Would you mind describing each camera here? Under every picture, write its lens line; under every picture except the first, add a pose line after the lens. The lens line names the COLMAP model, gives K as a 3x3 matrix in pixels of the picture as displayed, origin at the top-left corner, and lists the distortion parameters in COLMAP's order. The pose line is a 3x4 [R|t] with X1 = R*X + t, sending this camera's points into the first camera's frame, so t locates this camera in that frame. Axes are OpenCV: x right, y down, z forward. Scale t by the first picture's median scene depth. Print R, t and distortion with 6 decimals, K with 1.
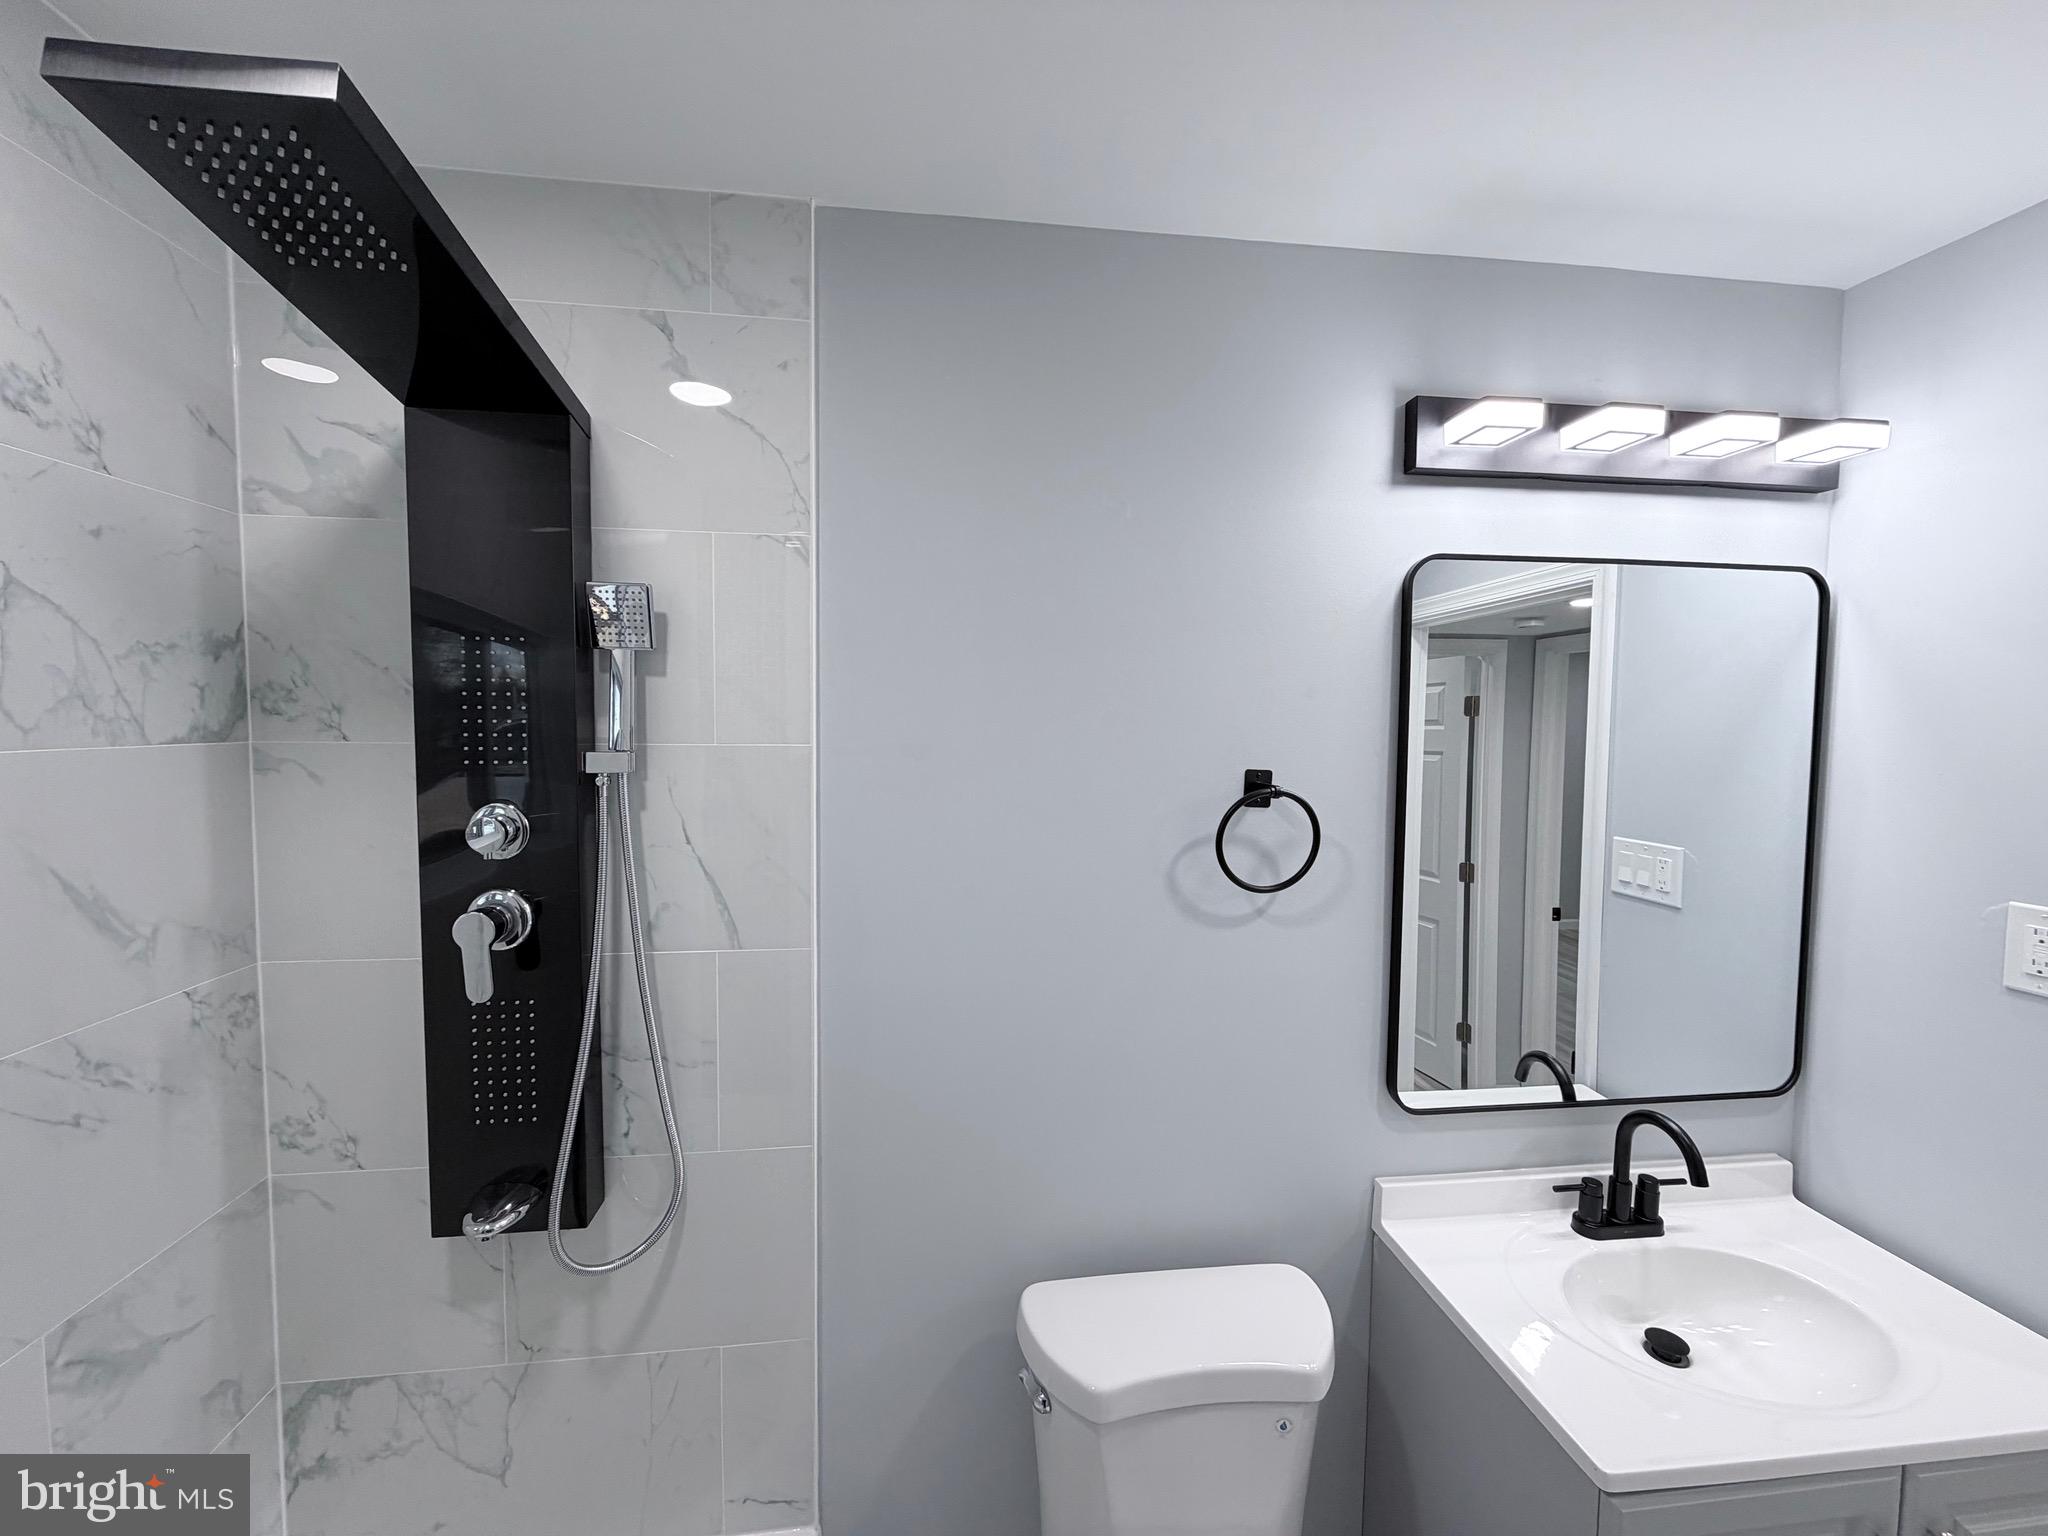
lens RADIAL K [[813.5, 0, 1017.4], [0, 813.5, 767.0], [0, 0, 1]] dist [0.000575, -0.000208]
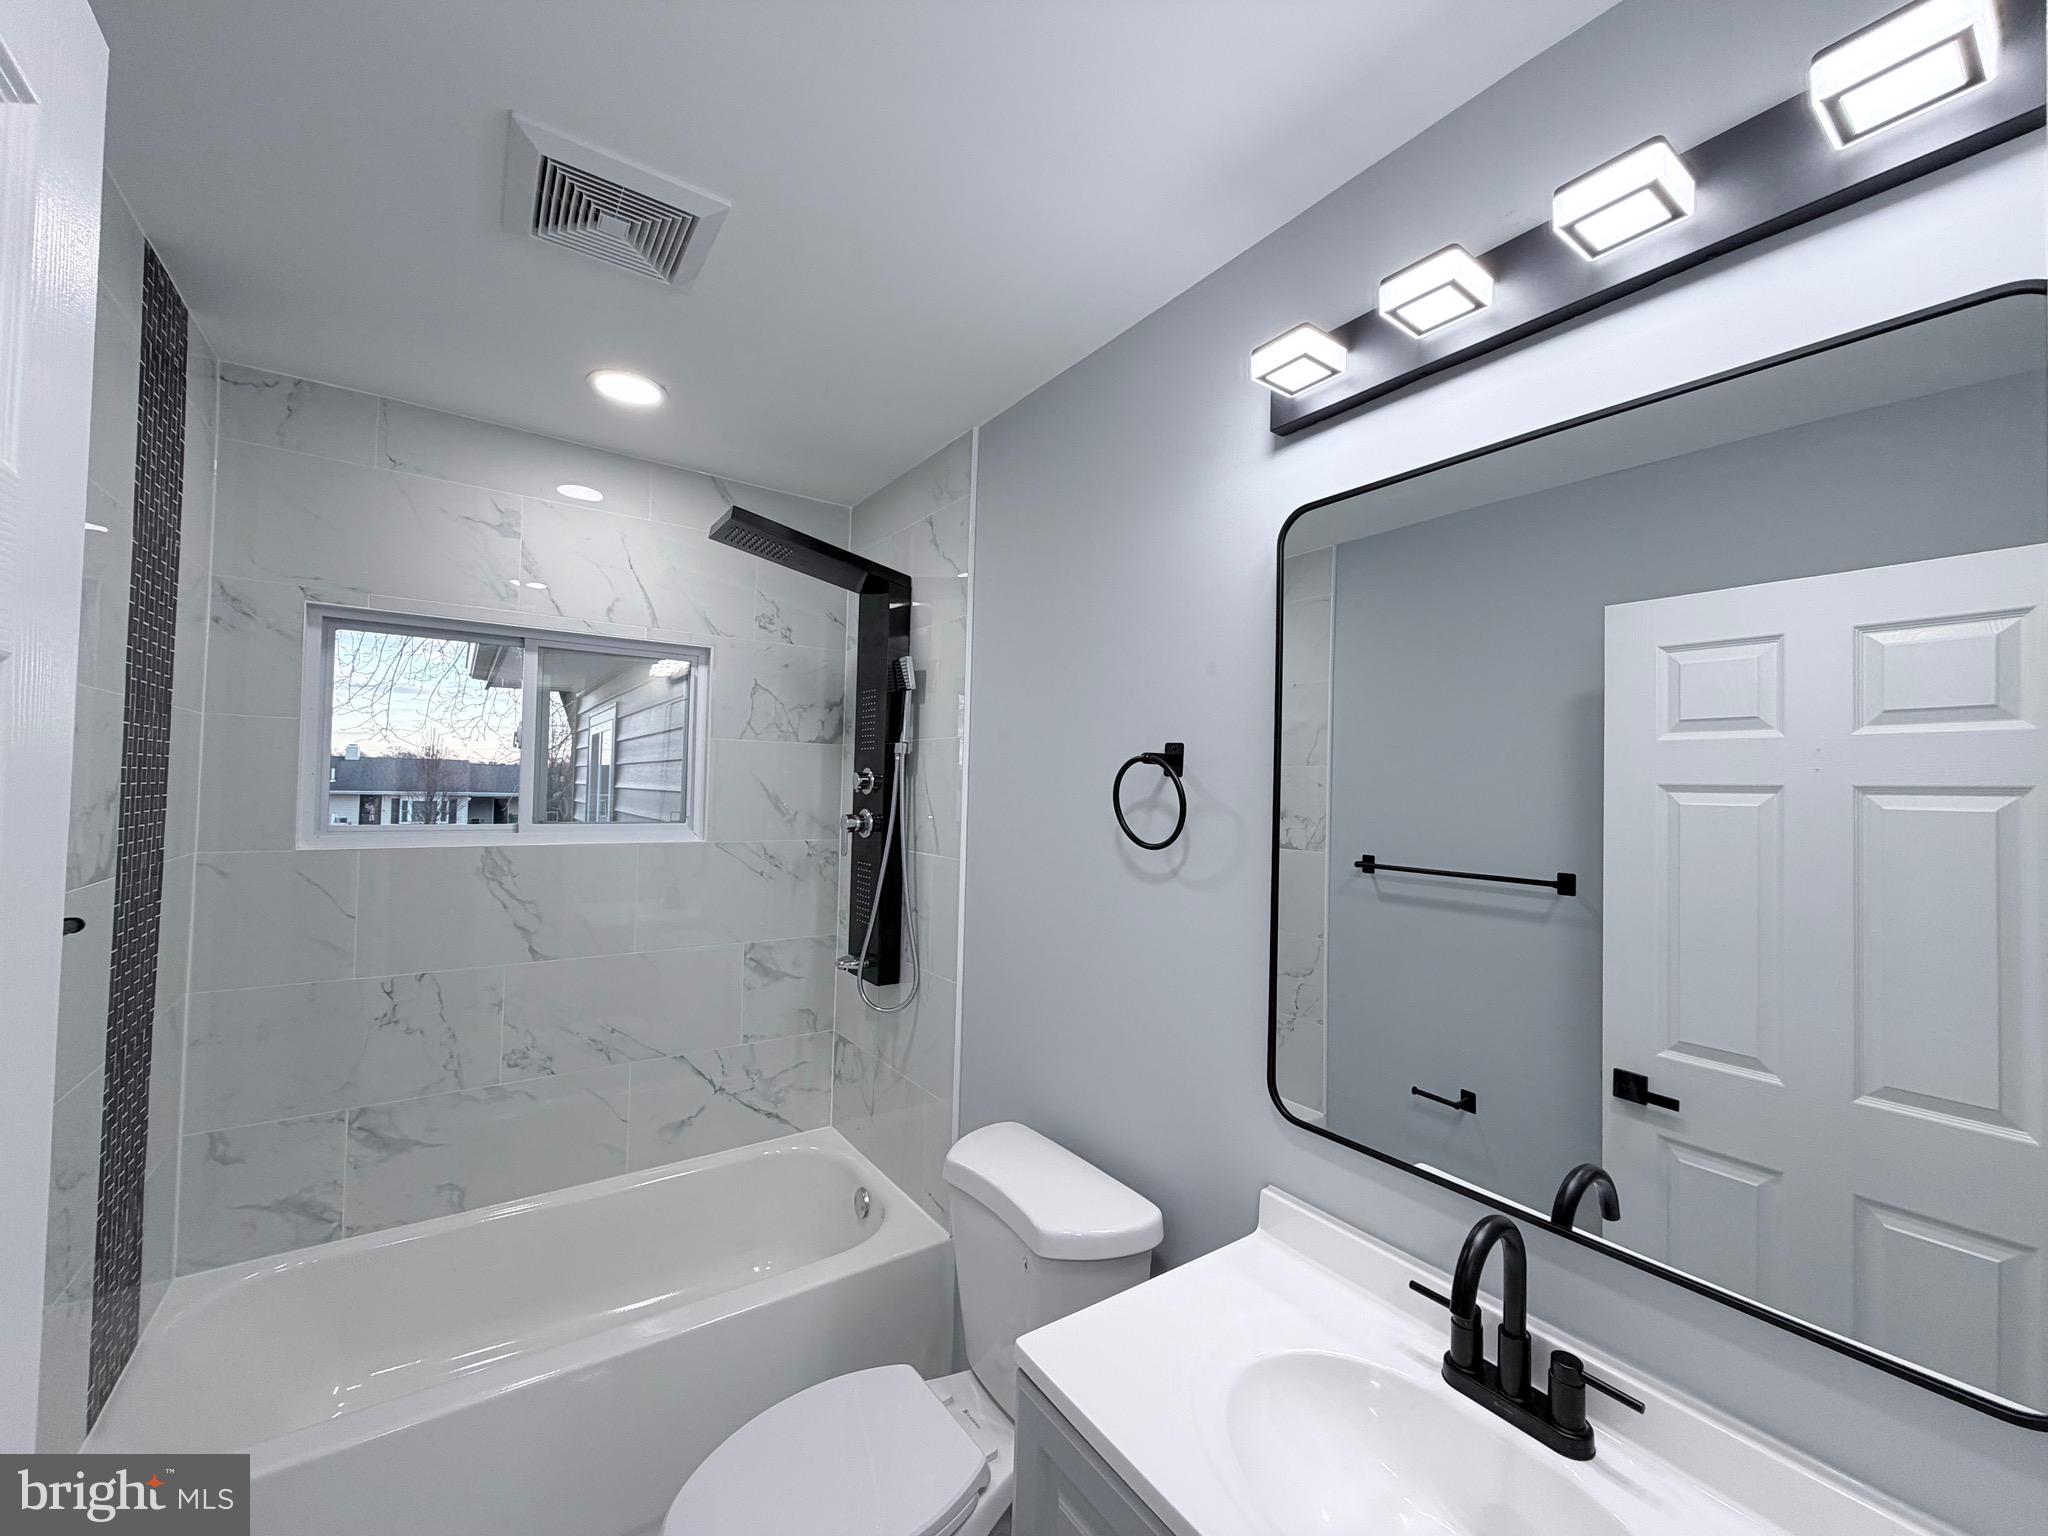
lens RADIAL K [[813.5, 0, 1020.5], [0, 813.5, 768.0], [0, 0, 1]] dist [0.000575, -0.000208]
pose [[0.470674, -0.019320, -0.882096, 1.436439], [-0.072004, 0.995584, -0.060226, 0.145494], [0.879364, 0.091862, 0.467204, 0.360391]]
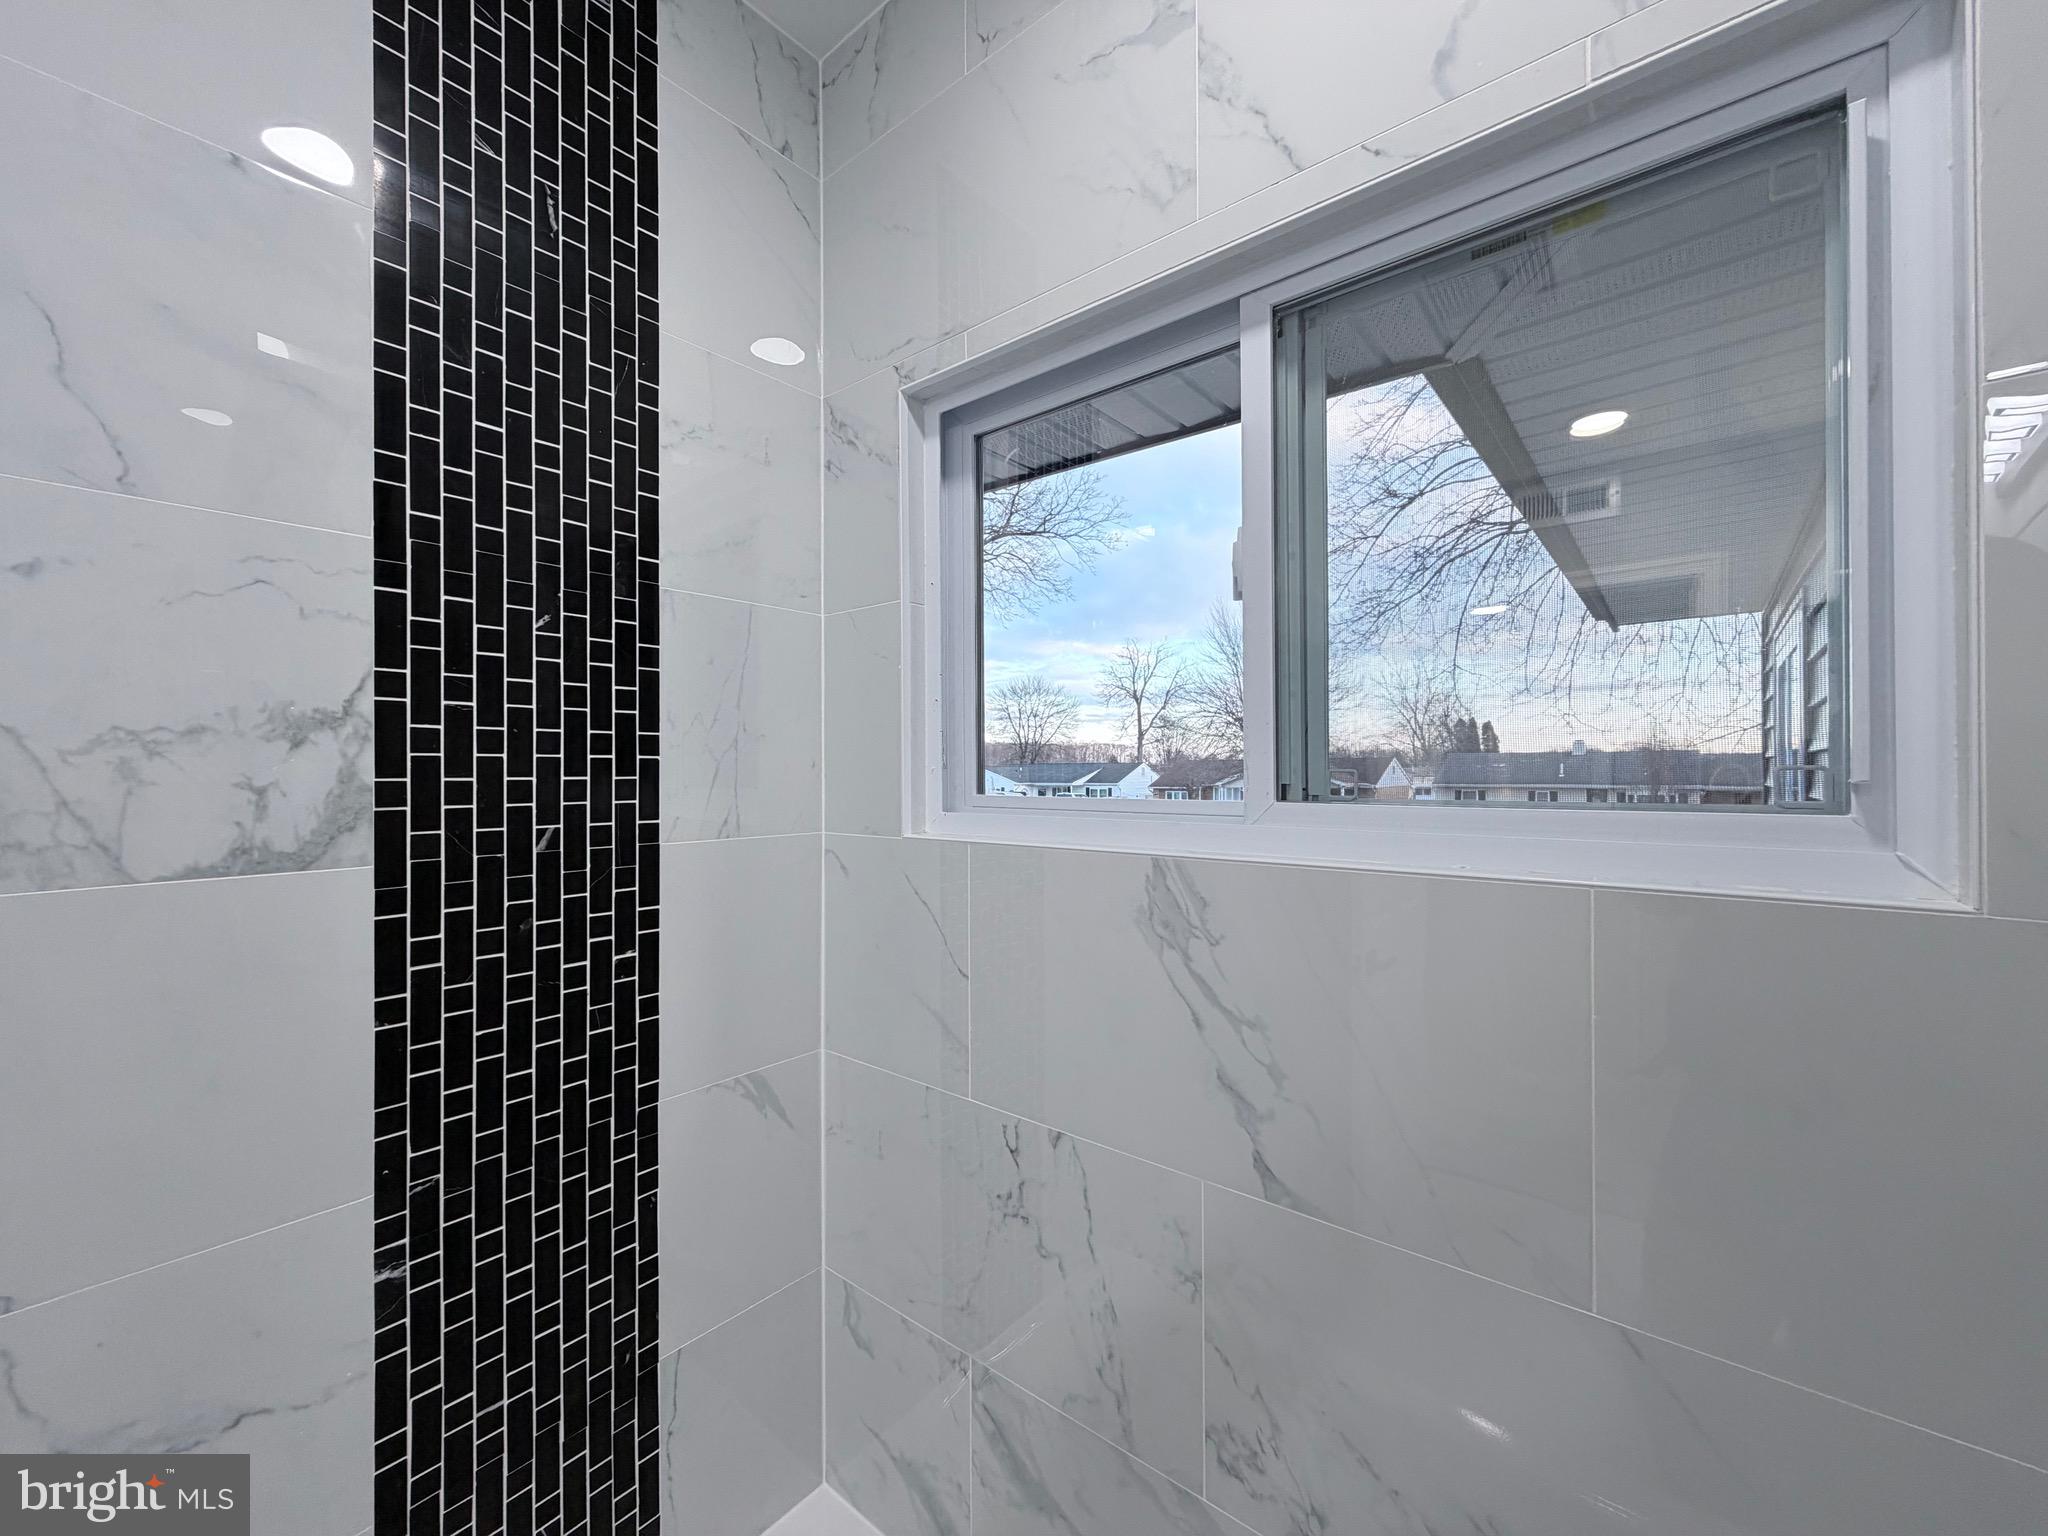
lens RADIAL K [[813.5, 0, 1019.0], [0, 813.5, 767.6], [0, 0, 1]] dist [0.000575, -0.000208]
pose [[-0.723148, -0.008655, -0.690639, -0.256011], [-0.045559, 0.998342, 0.035193, 0.203690], [0.689189, 0.056915, -0.722343, 0.617417]]
